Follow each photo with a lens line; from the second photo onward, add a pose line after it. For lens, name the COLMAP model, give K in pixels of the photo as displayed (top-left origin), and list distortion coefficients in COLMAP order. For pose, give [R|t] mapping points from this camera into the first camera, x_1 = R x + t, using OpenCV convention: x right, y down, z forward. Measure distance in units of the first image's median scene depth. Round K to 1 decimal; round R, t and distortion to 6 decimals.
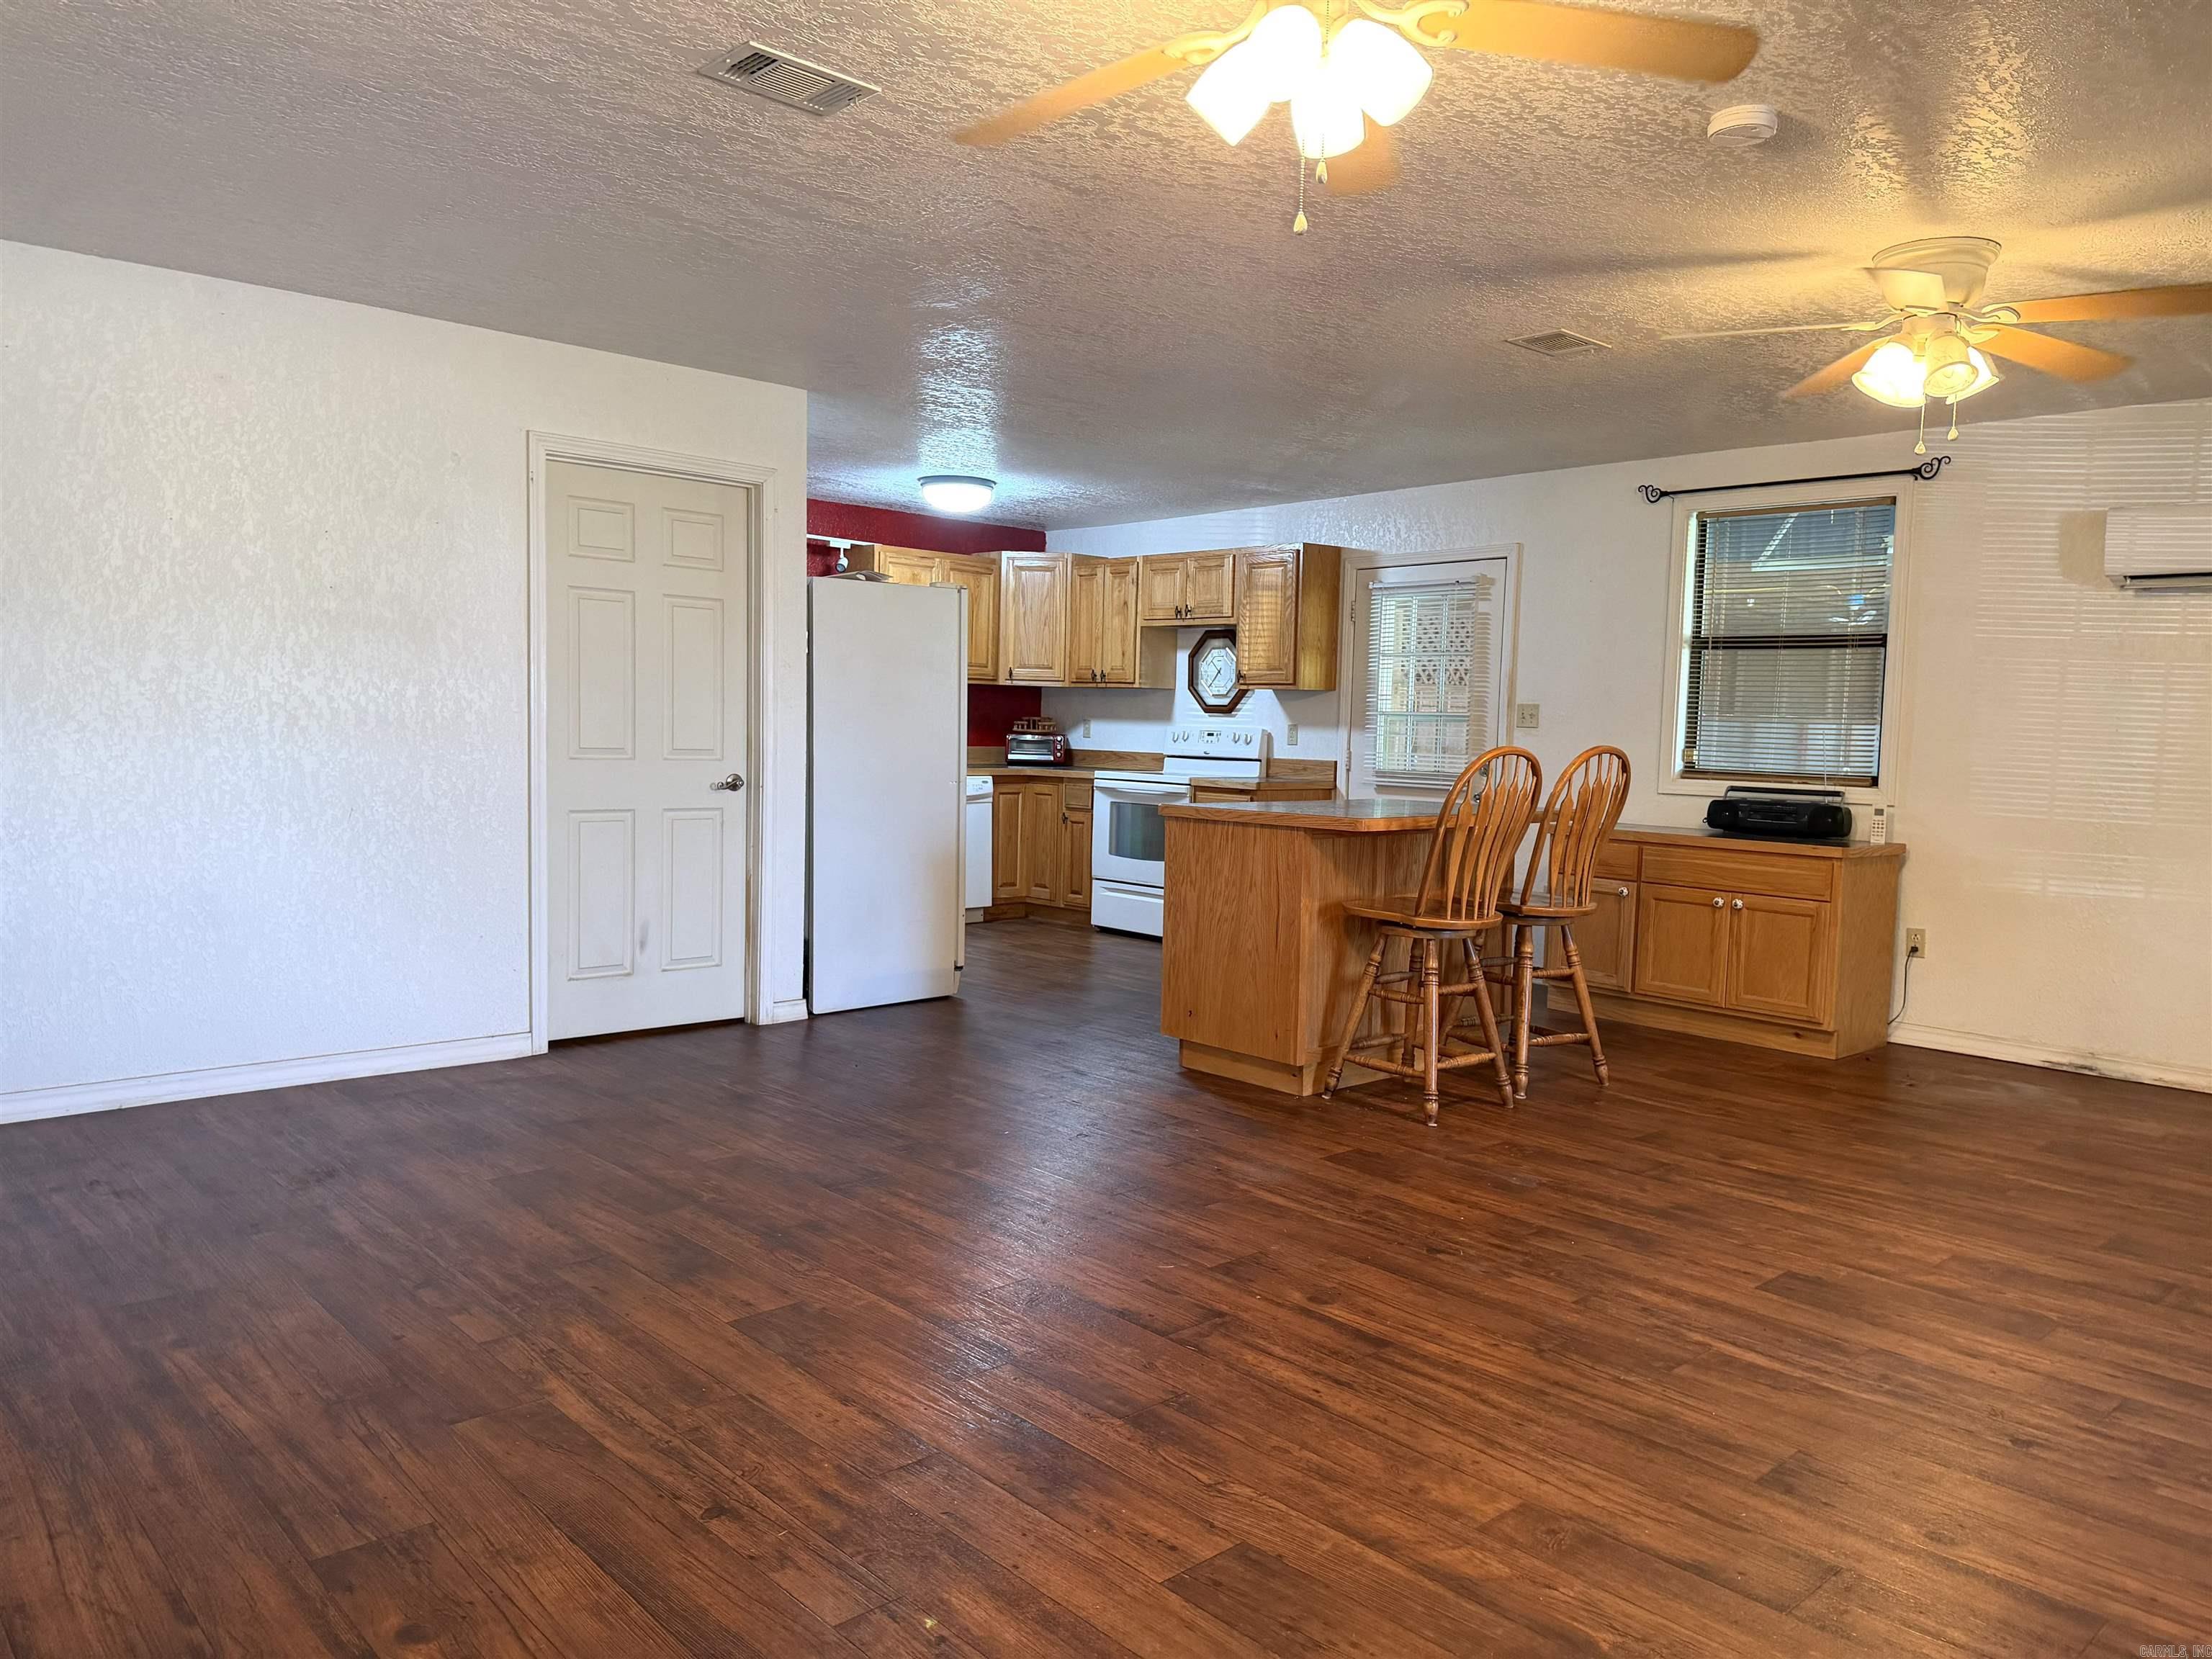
lens RADIAL K [[1537.3, 0, 1103.1], [0, 1537.3, 830.5], [0, 0, 1]] dist [0.117141, -0.196399]
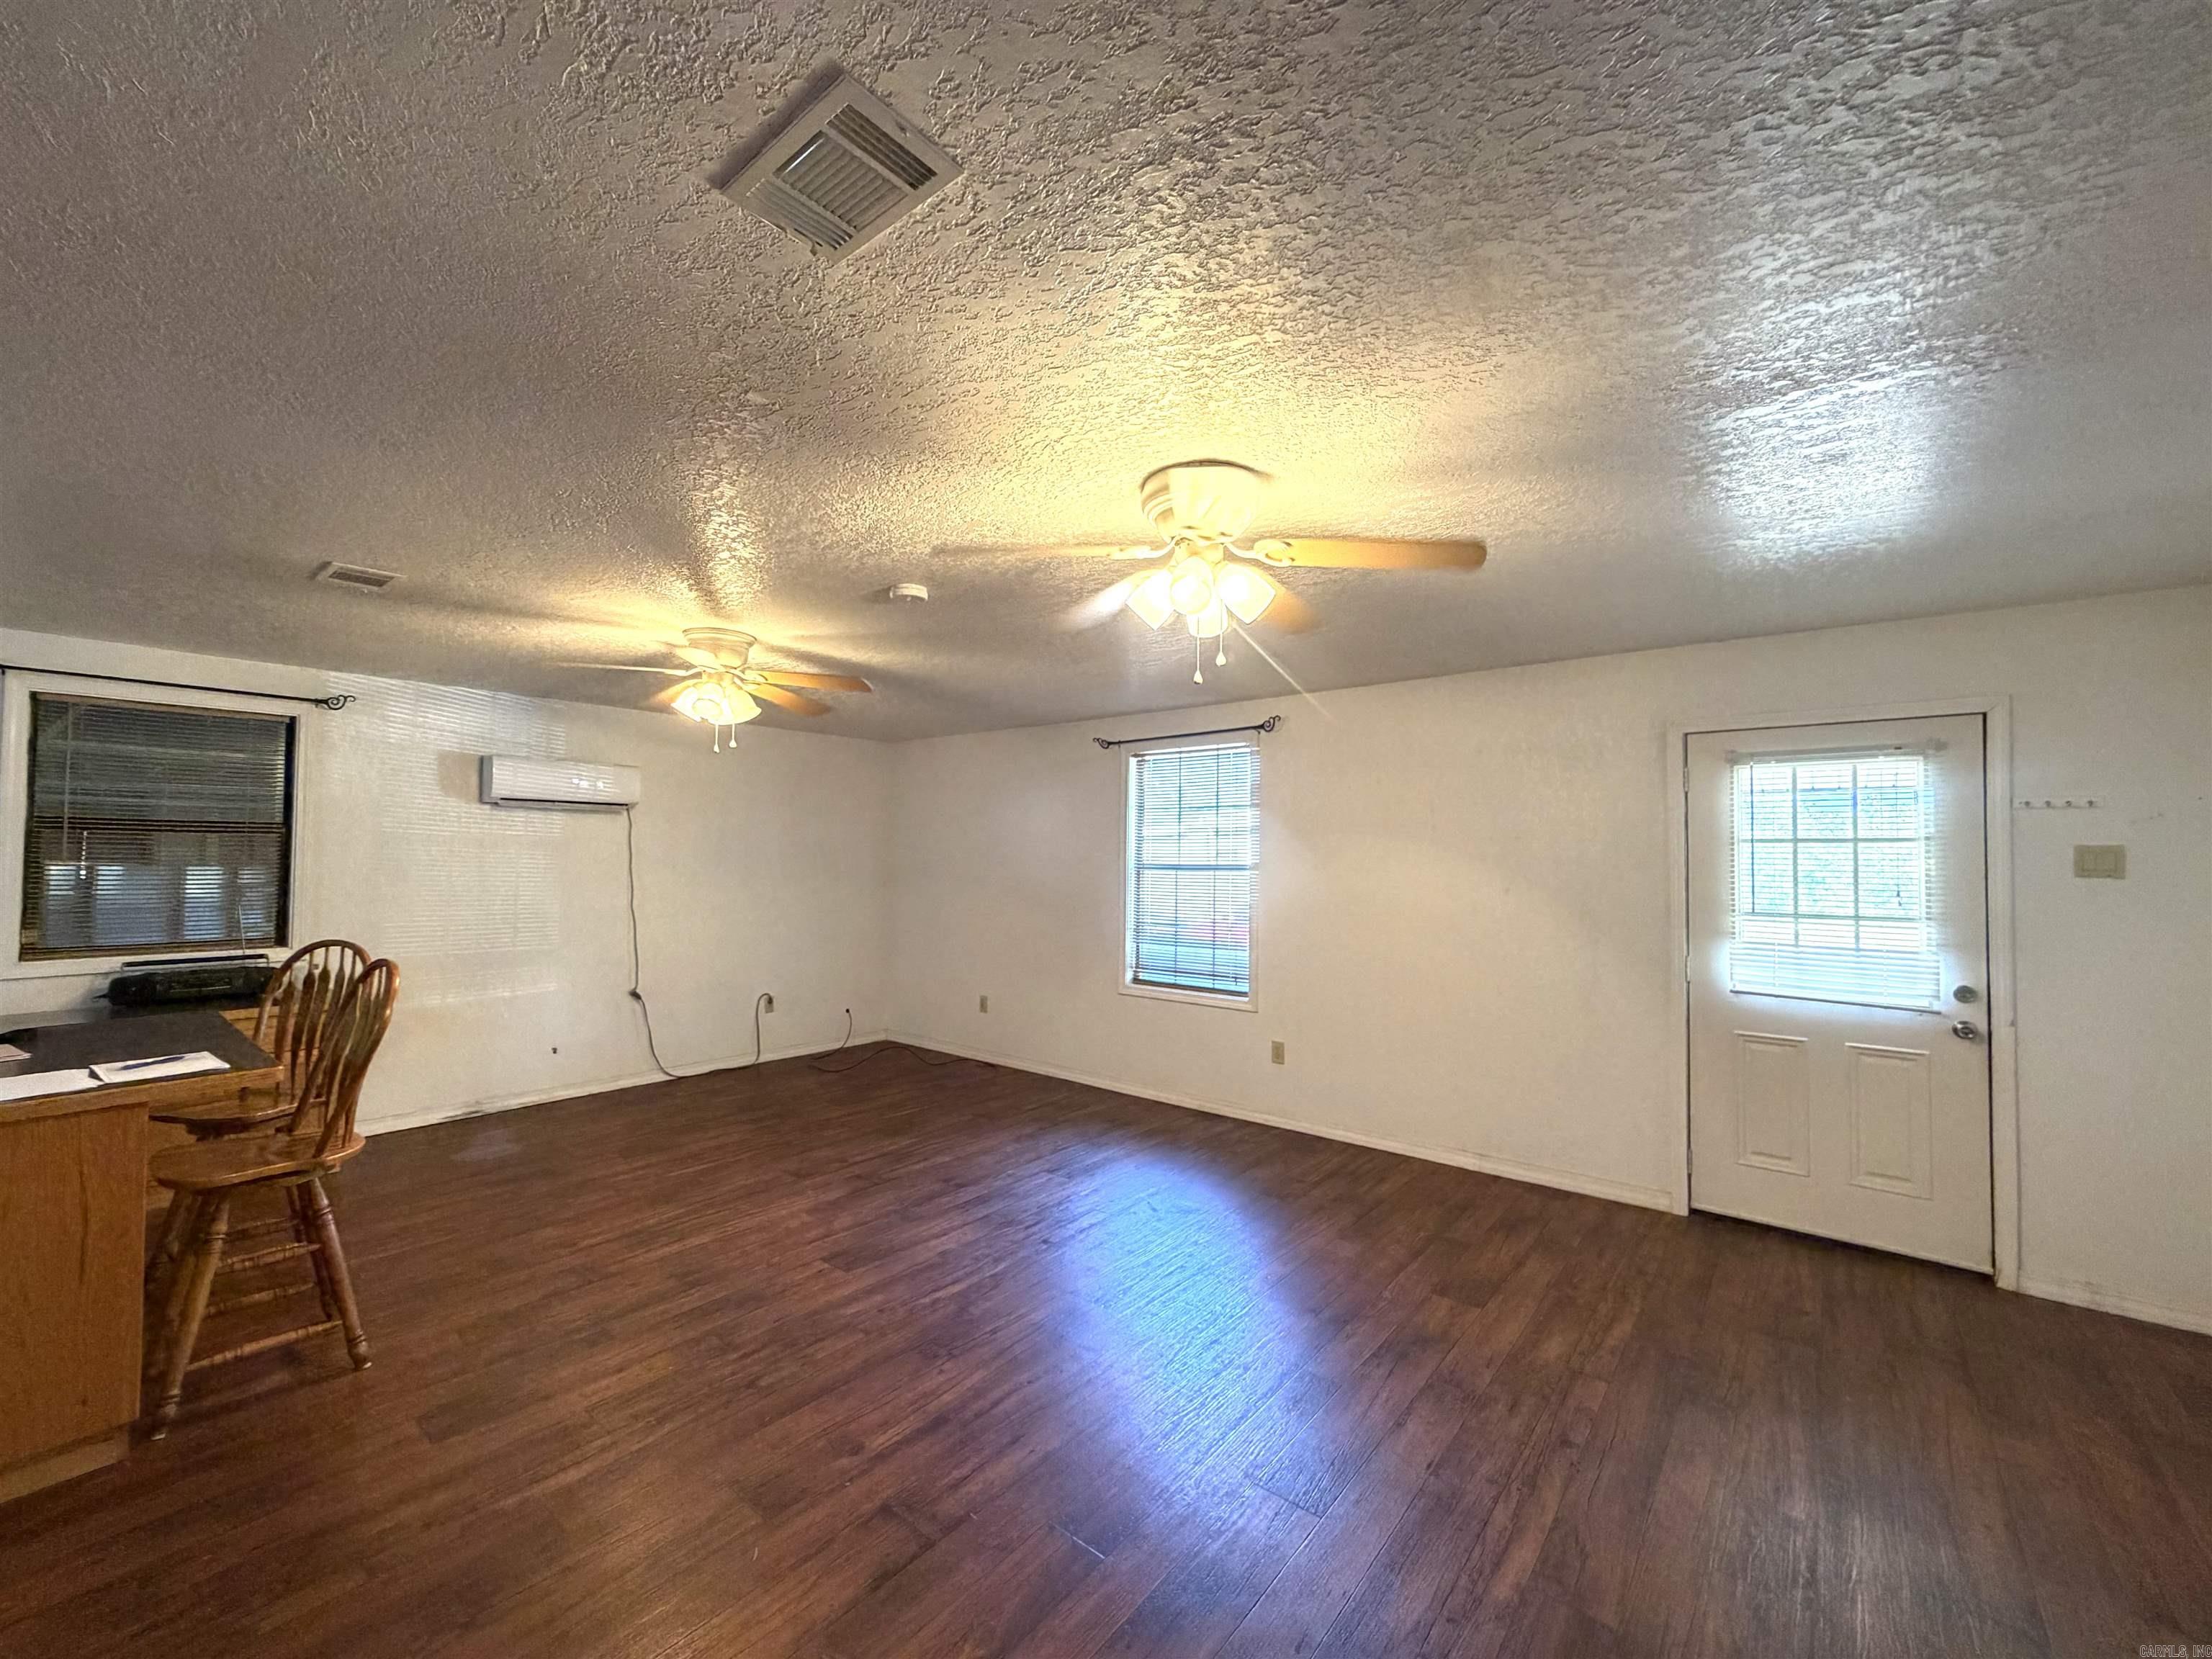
lens RADIAL K [[880.7, 0, 1103.2], [0, 880.7, 831.0], [0, 0, 1]] dist [-0.001351, -0.000221]
pose [[-0.139477, 0.000508, 0.990225, -0.353898], [0.058637, 0.998249, 0.007747, -0.106530], [-0.988488, 0.059144, -0.139262, 0.553967]]
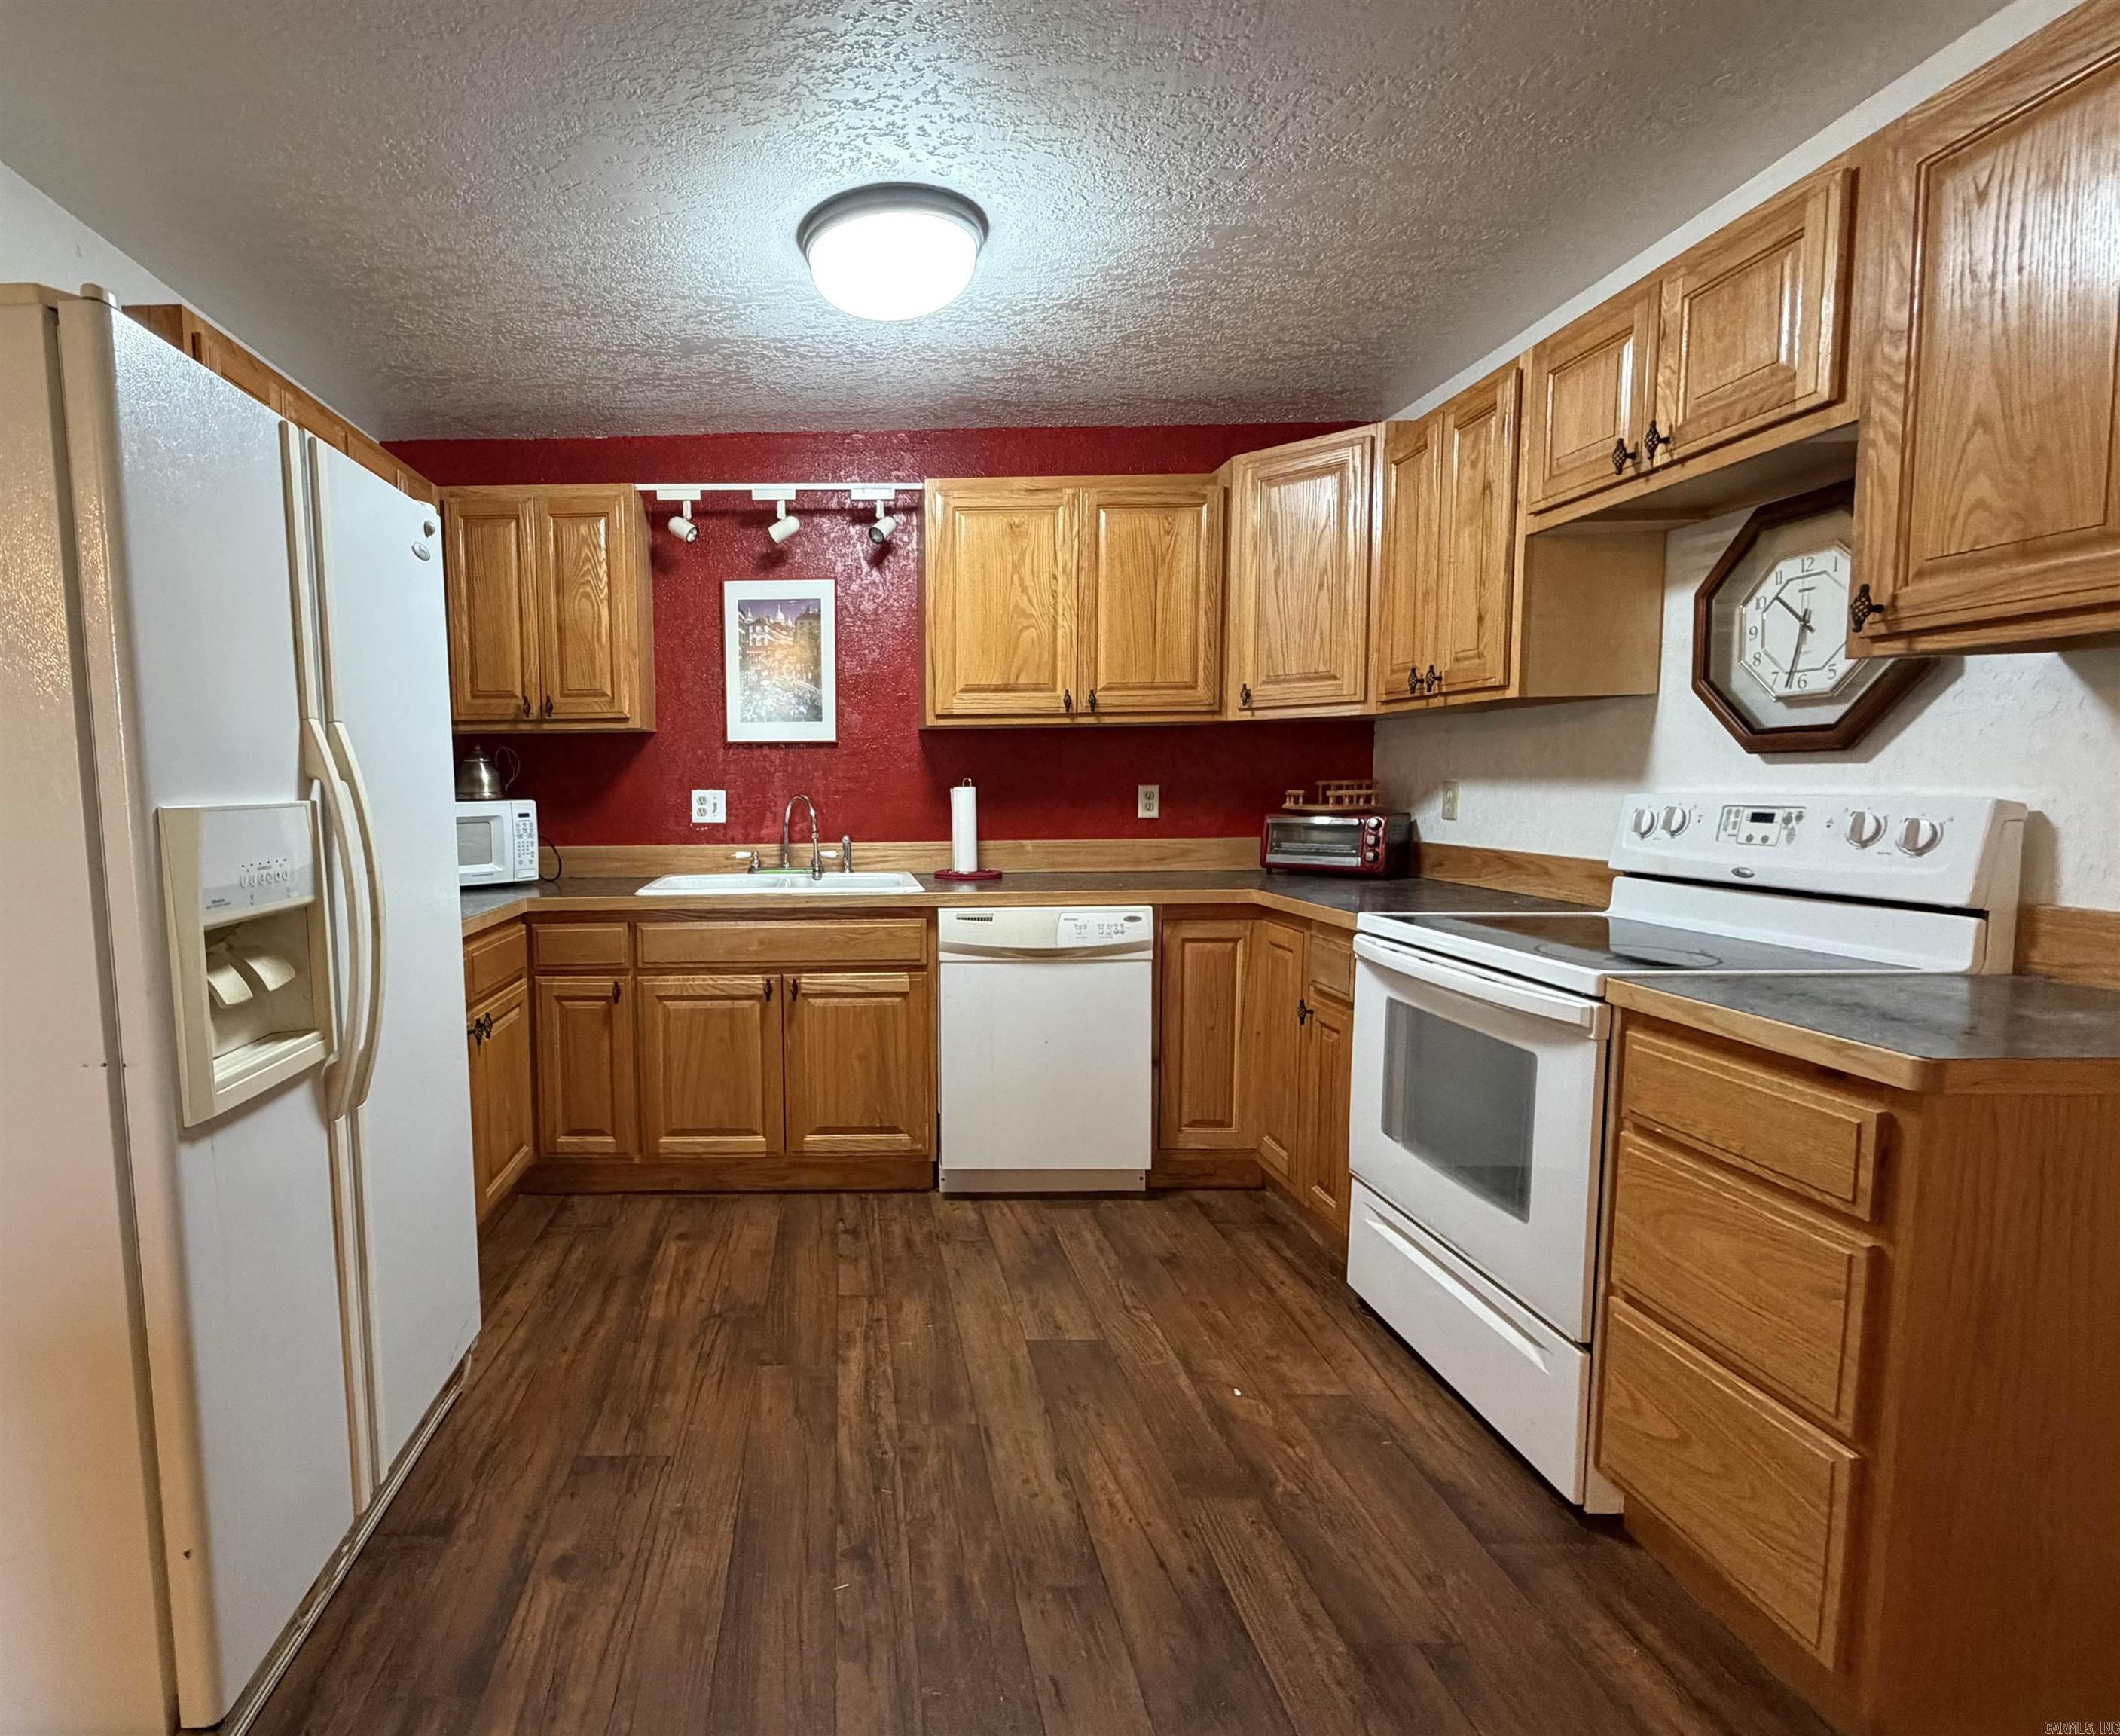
lens RADIAL K [[1030.8, 0, 785.2], [0, 1030.8, 865.4], [0, 0, 1]] dist [-0.002309, -0.000837]
pose [[0.696271, 0.022474, -0.717427, 0.142691], [-0.019938, 0.999730, 0.011967, -0.087877], [0.717502, 0.005972, 0.696531, 1.210091]]
